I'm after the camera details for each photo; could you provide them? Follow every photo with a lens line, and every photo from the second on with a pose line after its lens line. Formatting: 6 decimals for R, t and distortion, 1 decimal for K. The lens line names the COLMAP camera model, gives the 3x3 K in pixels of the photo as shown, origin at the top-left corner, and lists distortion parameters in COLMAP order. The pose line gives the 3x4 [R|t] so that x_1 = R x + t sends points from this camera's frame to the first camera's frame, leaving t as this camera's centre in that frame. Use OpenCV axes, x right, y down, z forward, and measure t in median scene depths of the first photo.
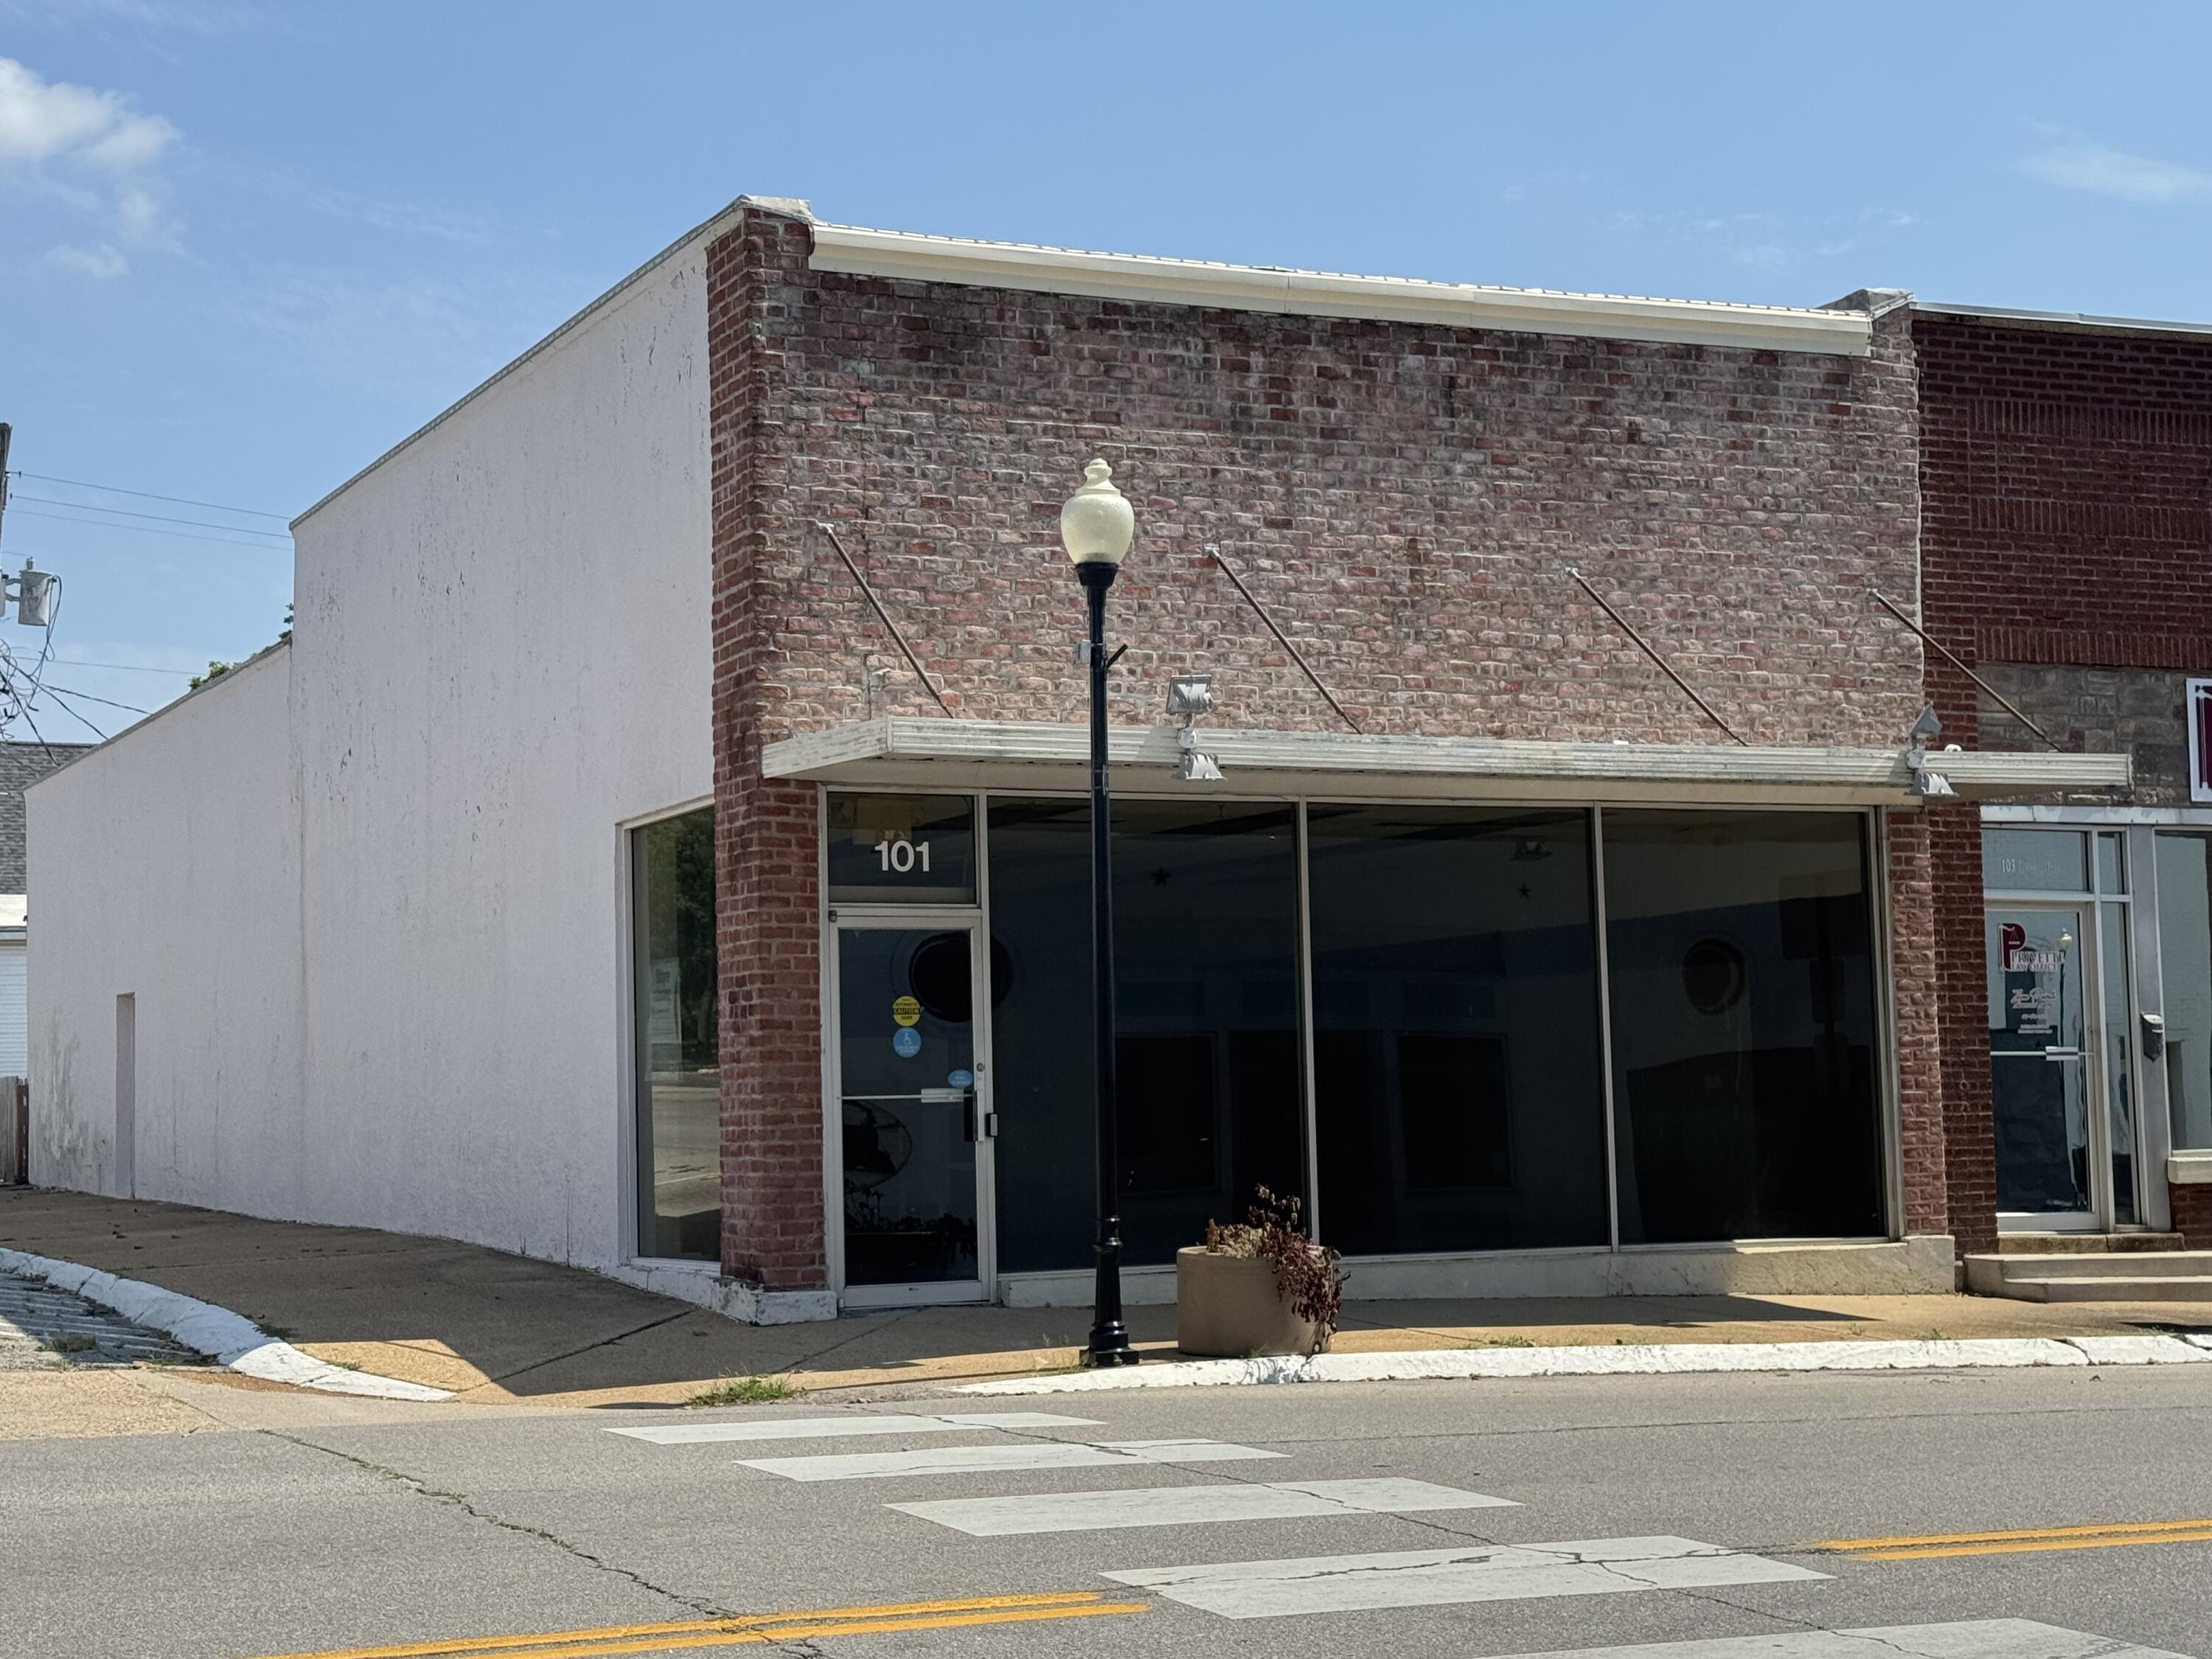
lens RADIAL K [[3508.1, 0, 1106.0], [0, 3508.1, 829.5], [0, 0, 1]] dist [0.178405, -0.000811]
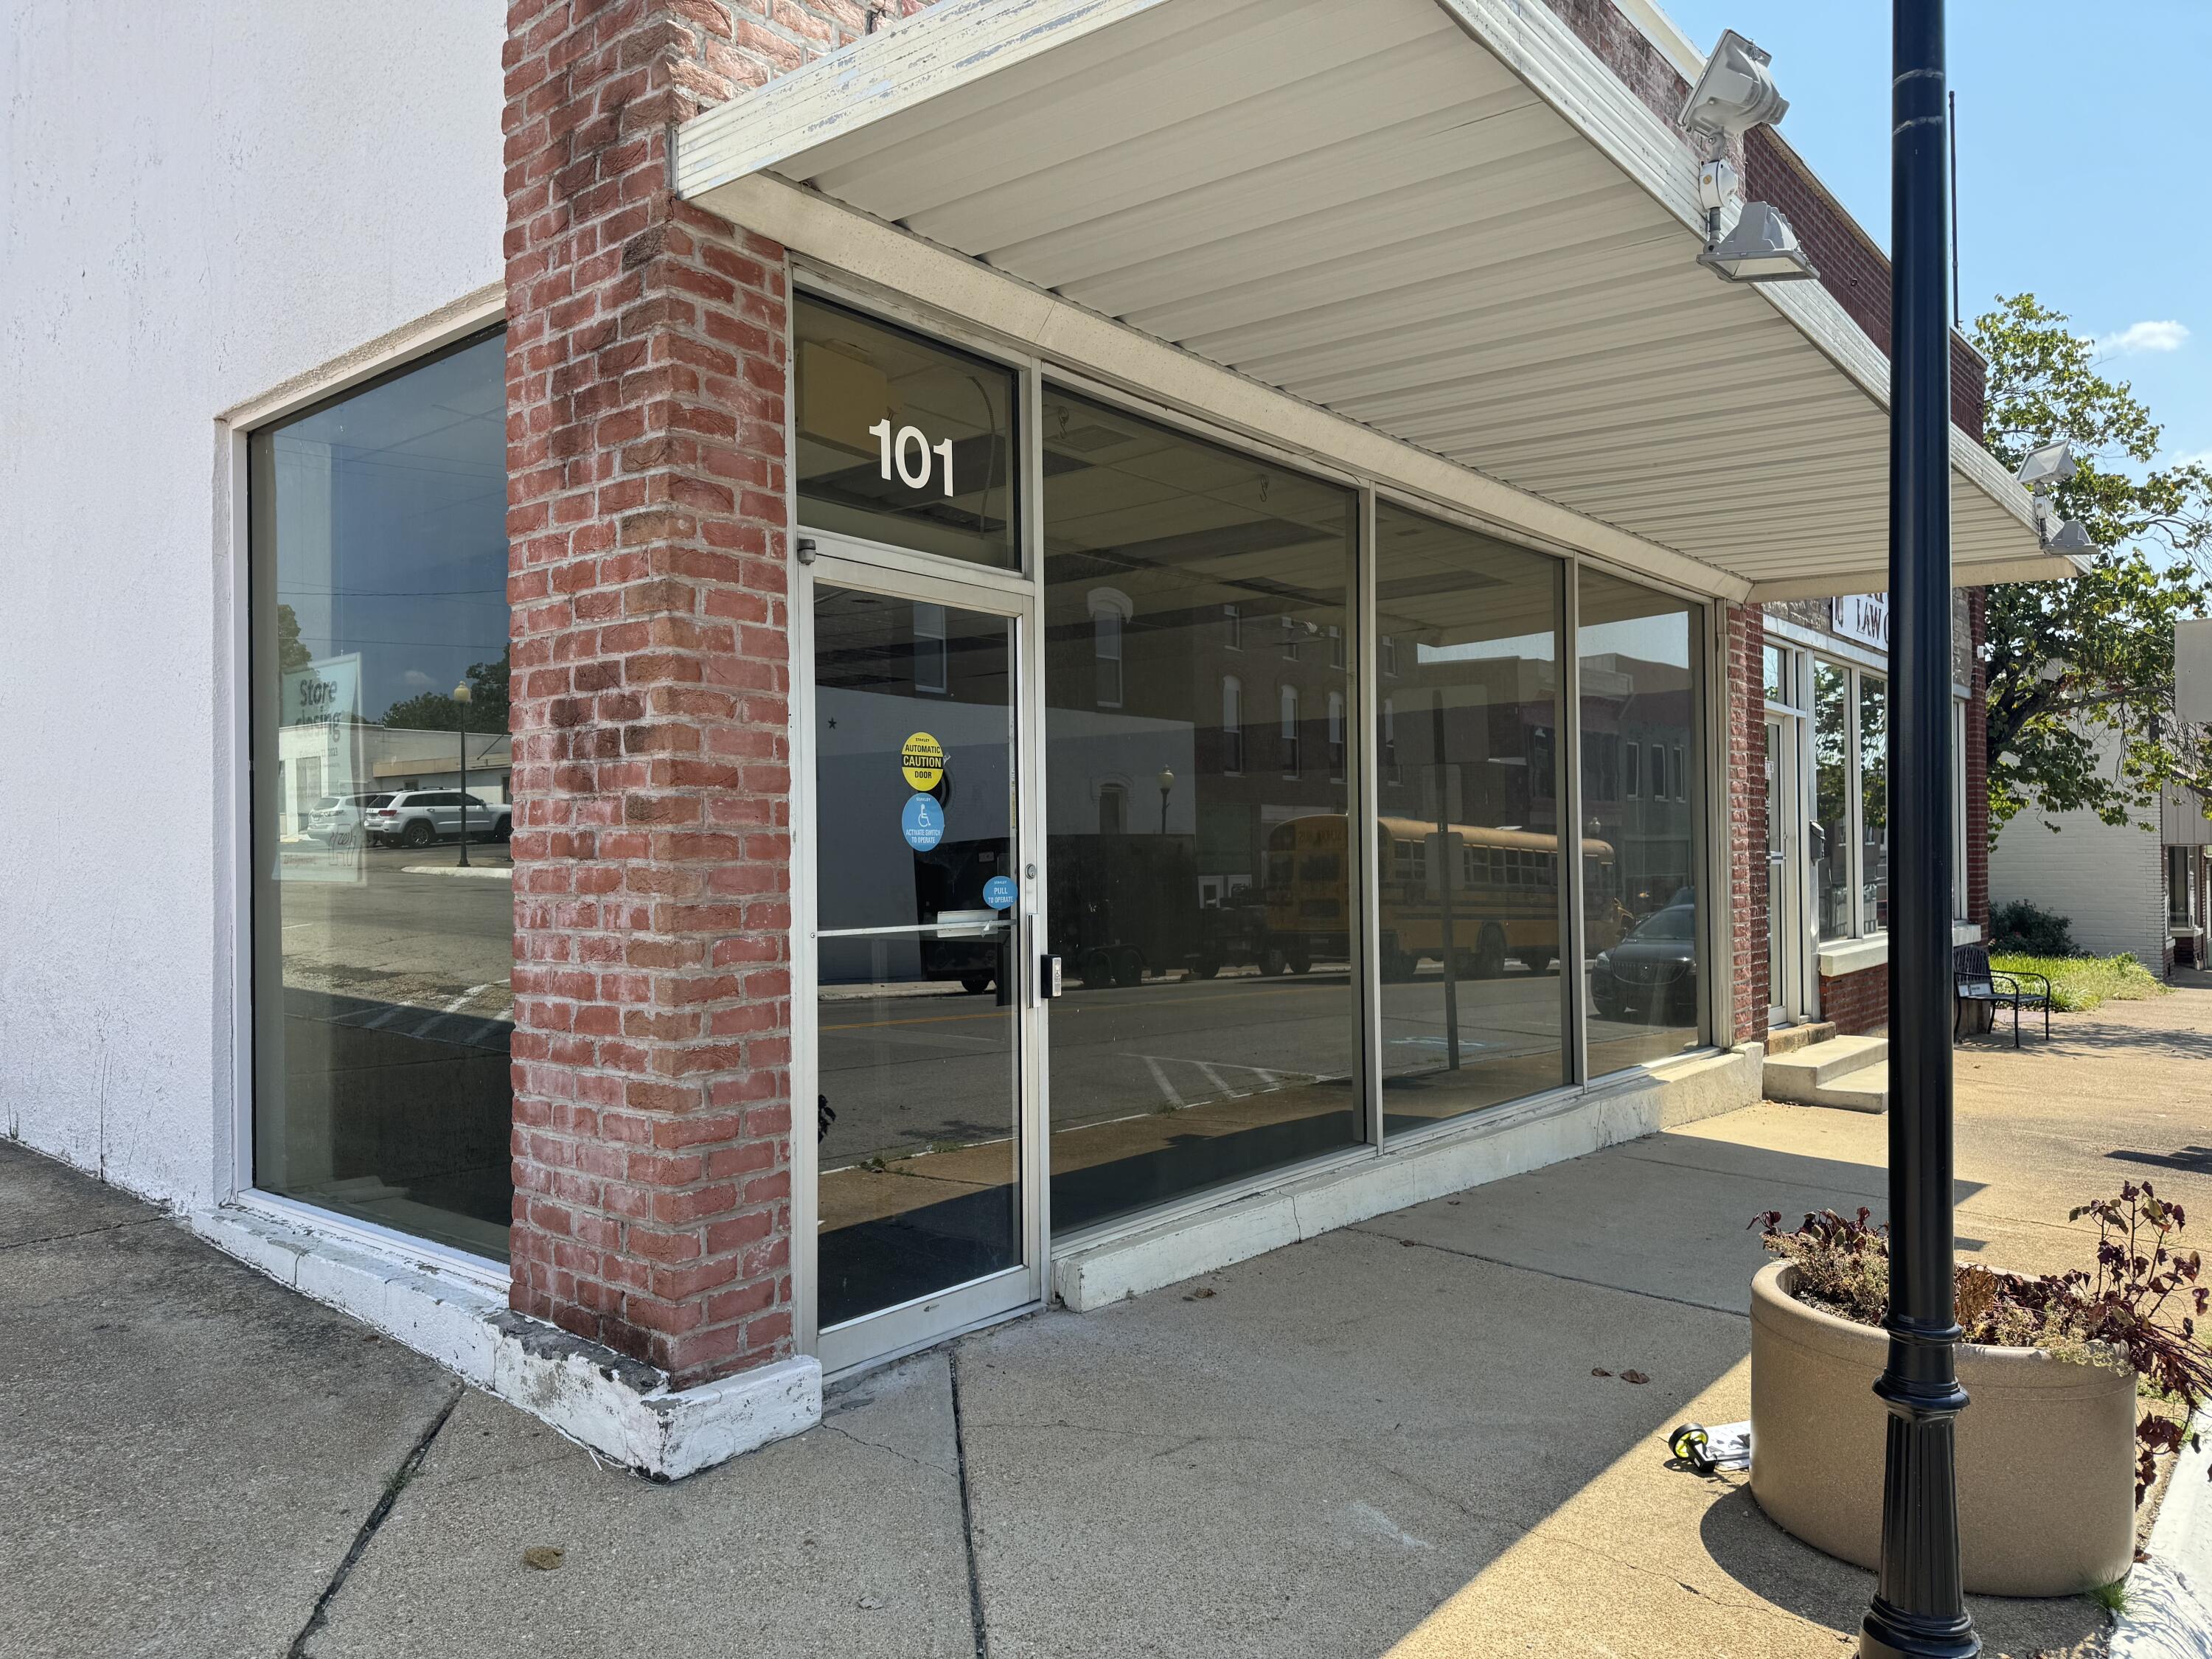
lens RADIAL K [[1548.6, 0, 1106.0], [0, 1548.6, 829.5], [0, 0, 1]] dist [0.168251, -0.322343]
pose [[0.903953, 0.021484, 0.427091, -0.131244], [-0.045824, 0.997853, 0.046794, 0.050685], [-0.425169, -0.061870, 0.902997, 0.797831]]
